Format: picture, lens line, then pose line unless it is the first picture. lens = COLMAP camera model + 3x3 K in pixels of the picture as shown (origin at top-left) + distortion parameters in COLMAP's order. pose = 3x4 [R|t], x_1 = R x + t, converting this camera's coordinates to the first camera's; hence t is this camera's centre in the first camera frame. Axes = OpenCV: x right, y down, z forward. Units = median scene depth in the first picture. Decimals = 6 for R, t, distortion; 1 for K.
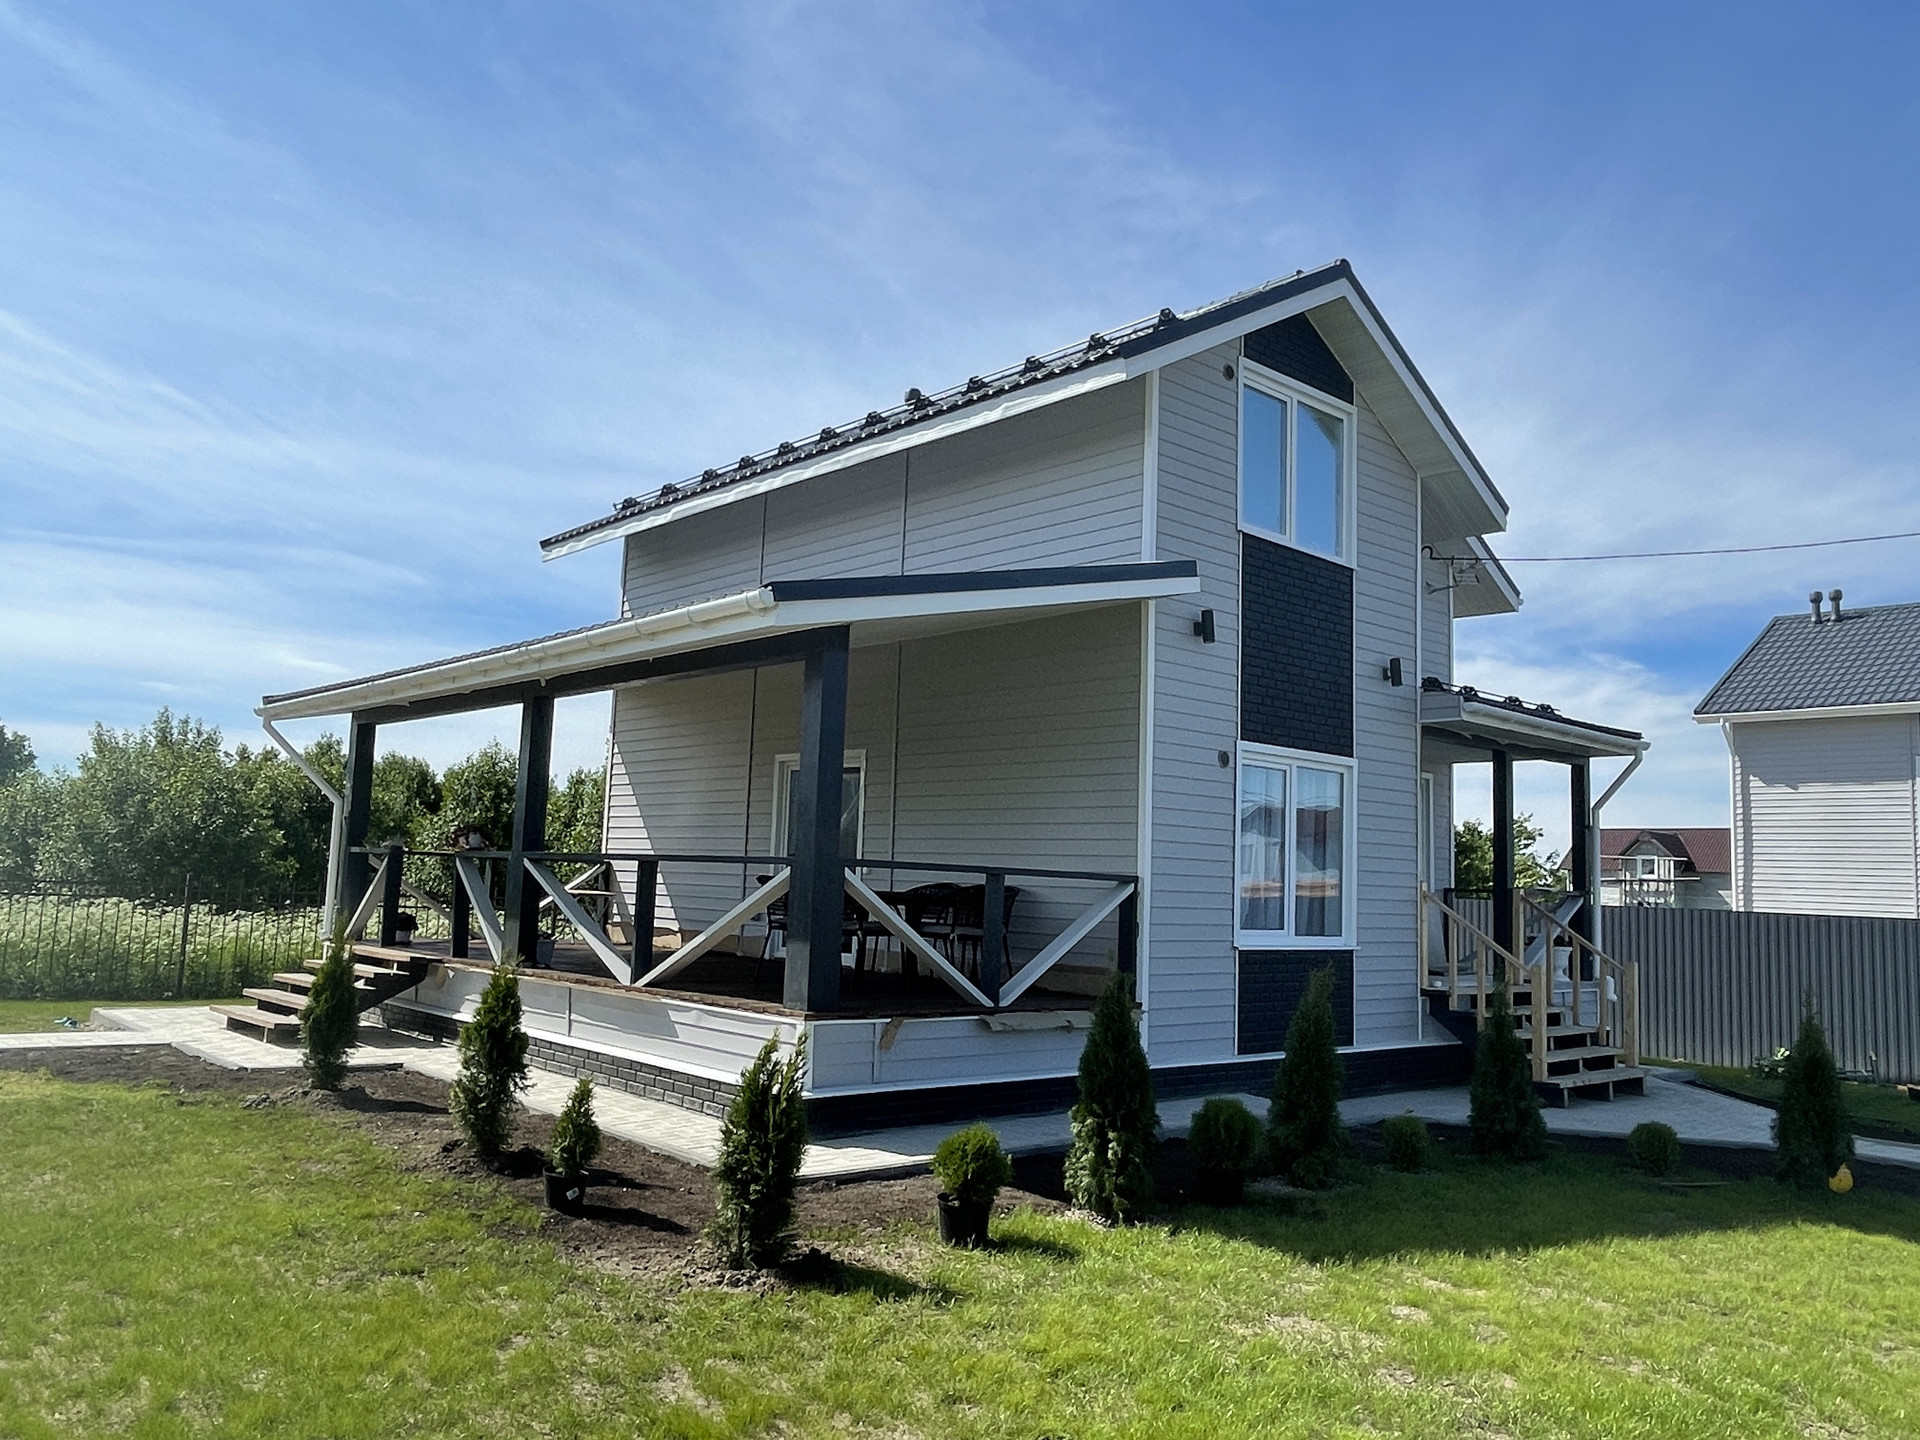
lens RADIAL K [[1389.2, 0, 960.0], [0, 1389.2, 720.0], [0, 0, 1]] dist [-0.039597, 0.000363]
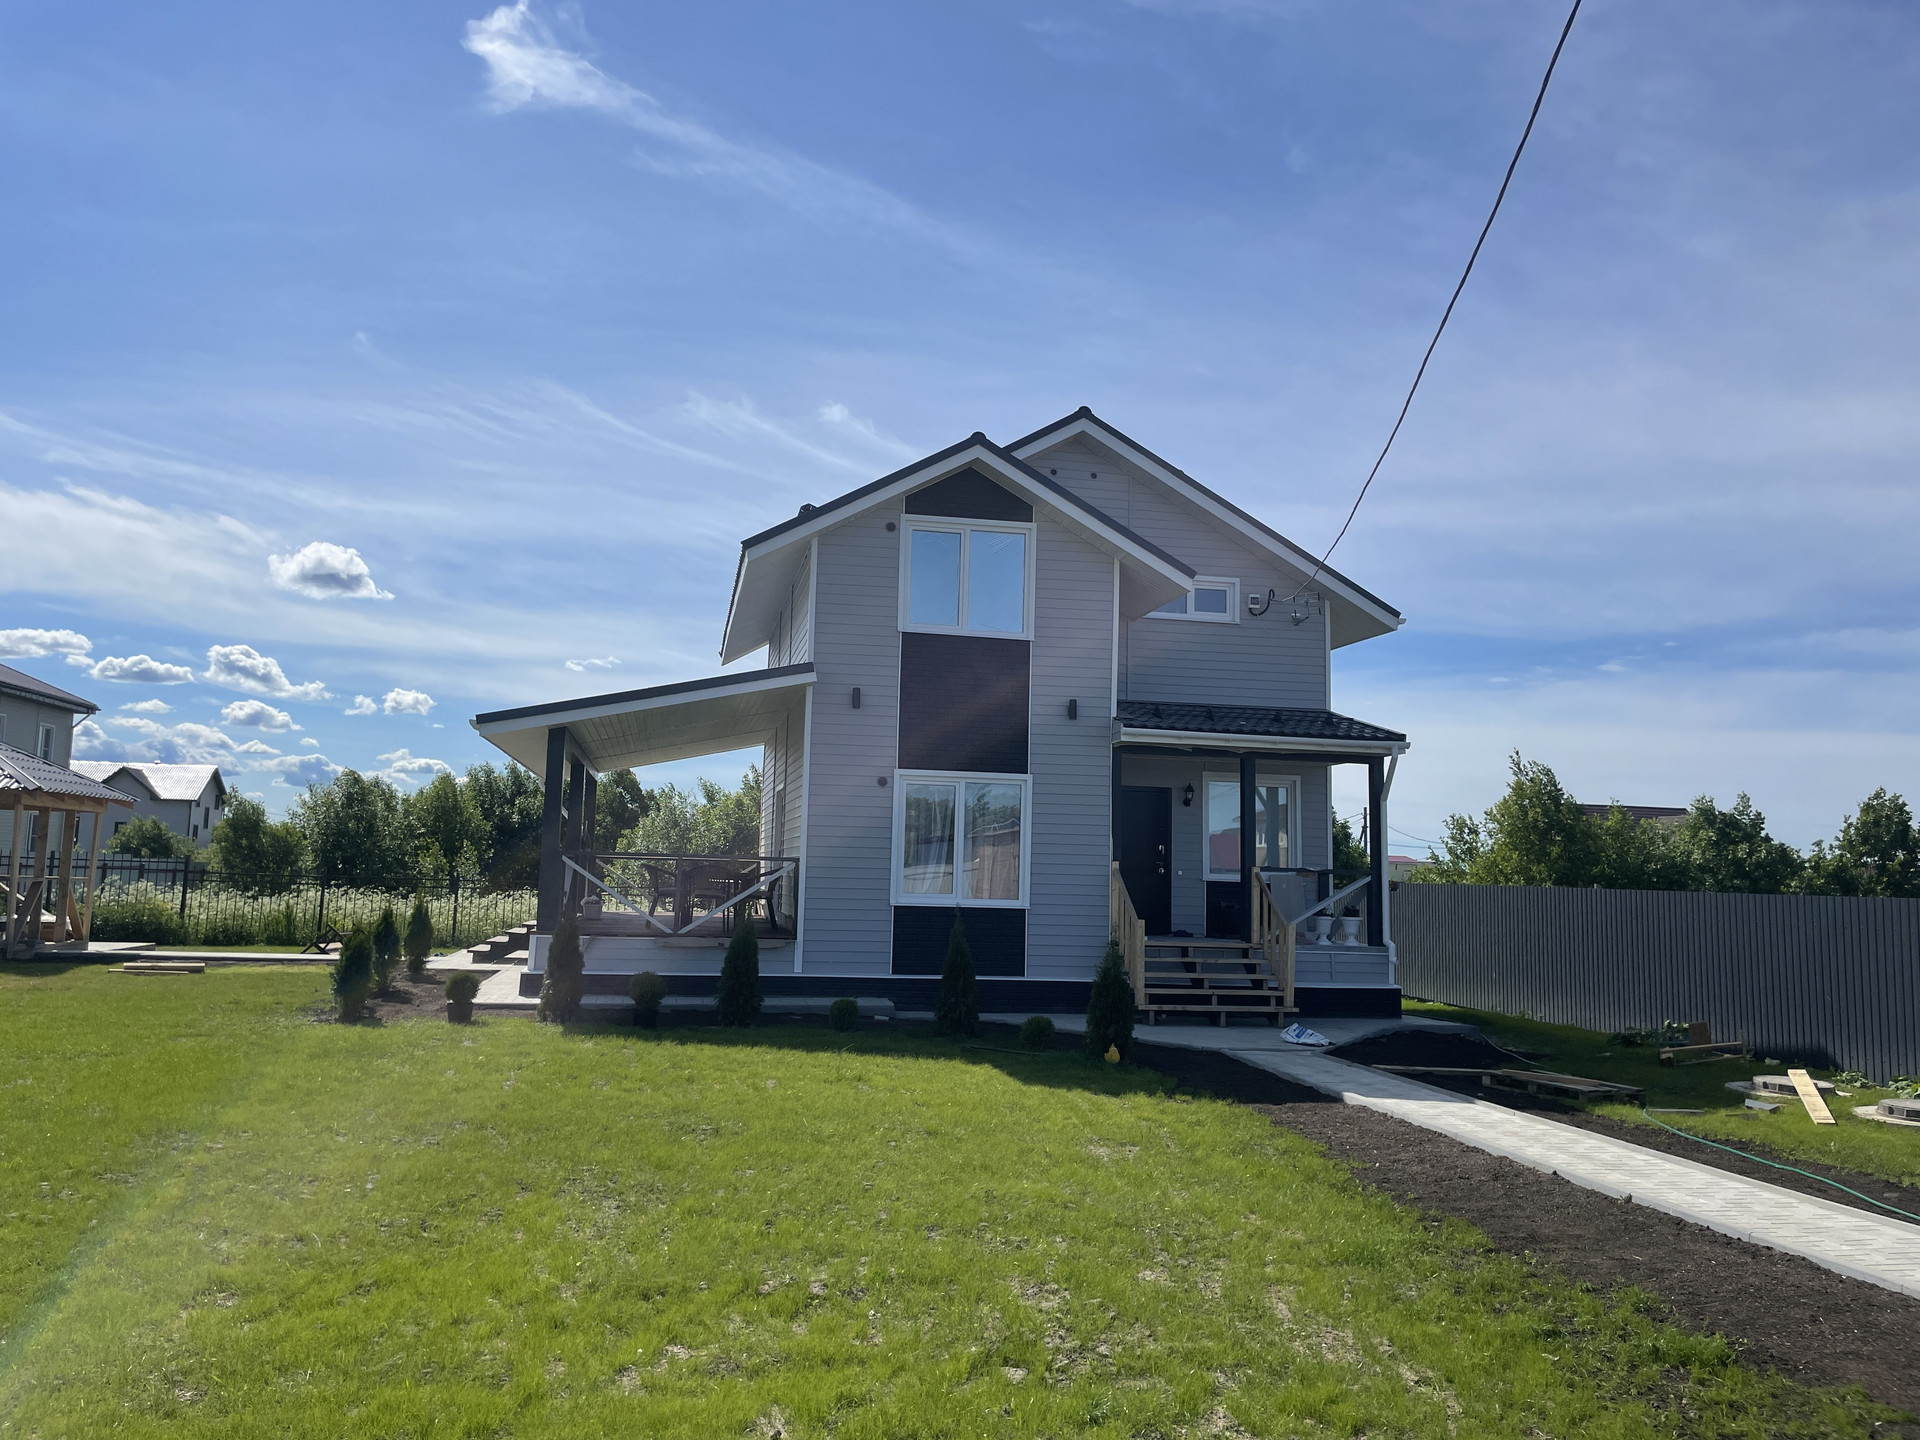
lens RADIAL K [[1429.2, 0, 960.0], [0, 1429.2, 720.0], [0, 0, 1]] dist [0.100666, -0.108586]
pose [[0.858907, -0.064978, -0.507993, 1.006485], [0.064119, 0.997757, -0.019212, -0.004372], [0.508102, -0.016071, 0.861147, -0.307897]]
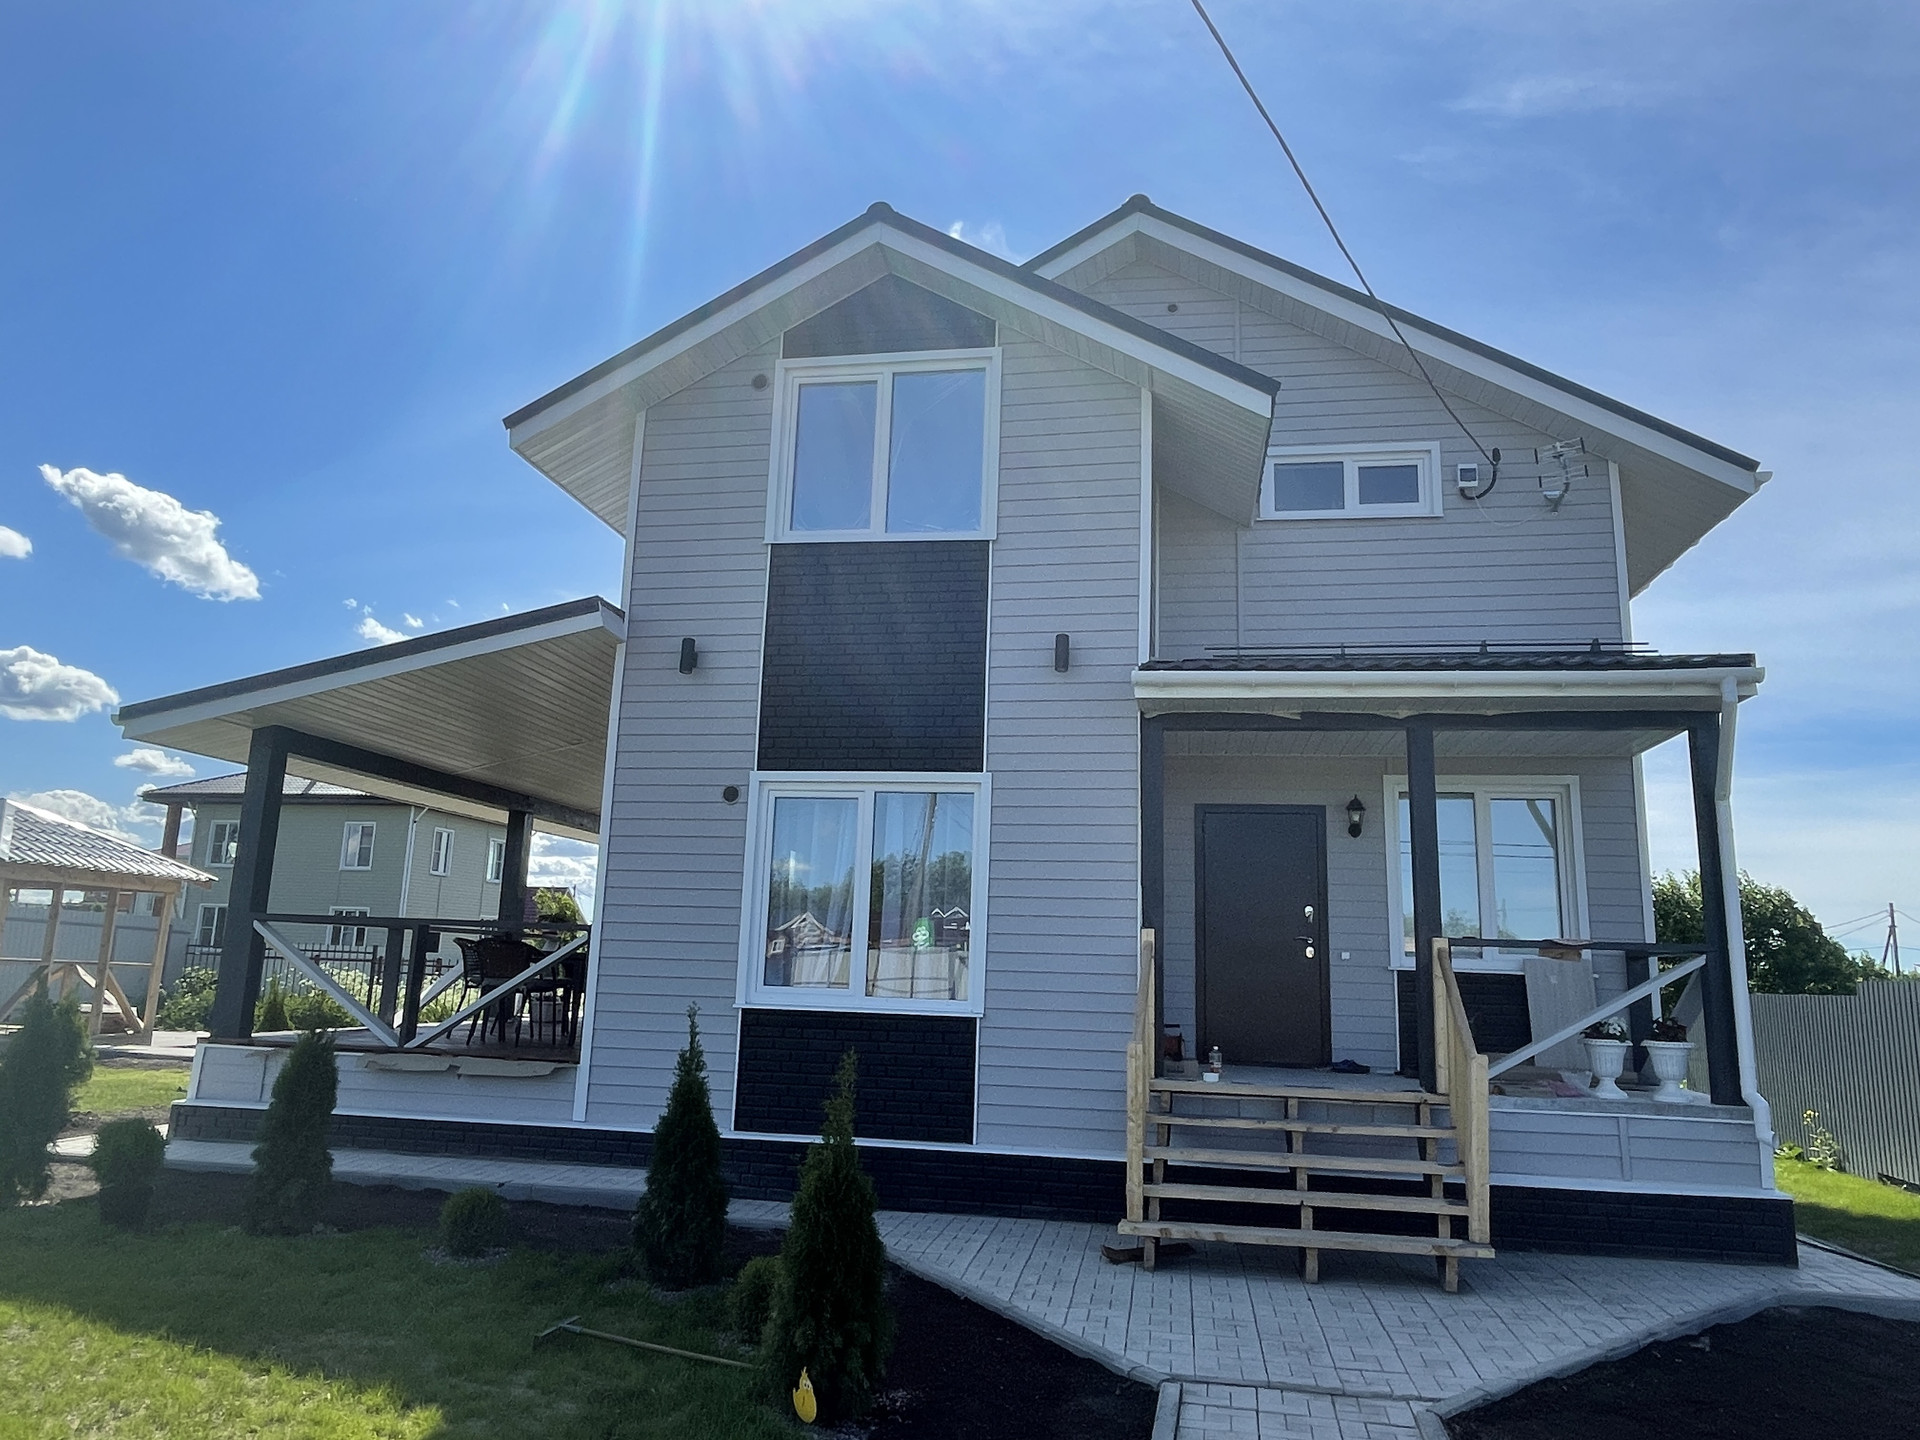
lens RADIAL K [[1295.2, 0, 960.0], [0, 1295.2, 720.0], [0, 0, 1]] dist [-0.004077, -0.002277]
pose [[0.624508, -0.161998, -0.764033, 0.876403], [0.085181, 0.986544, -0.139551, 0.103786], [0.776360, 0.022070, 0.629904, 0.540044]]
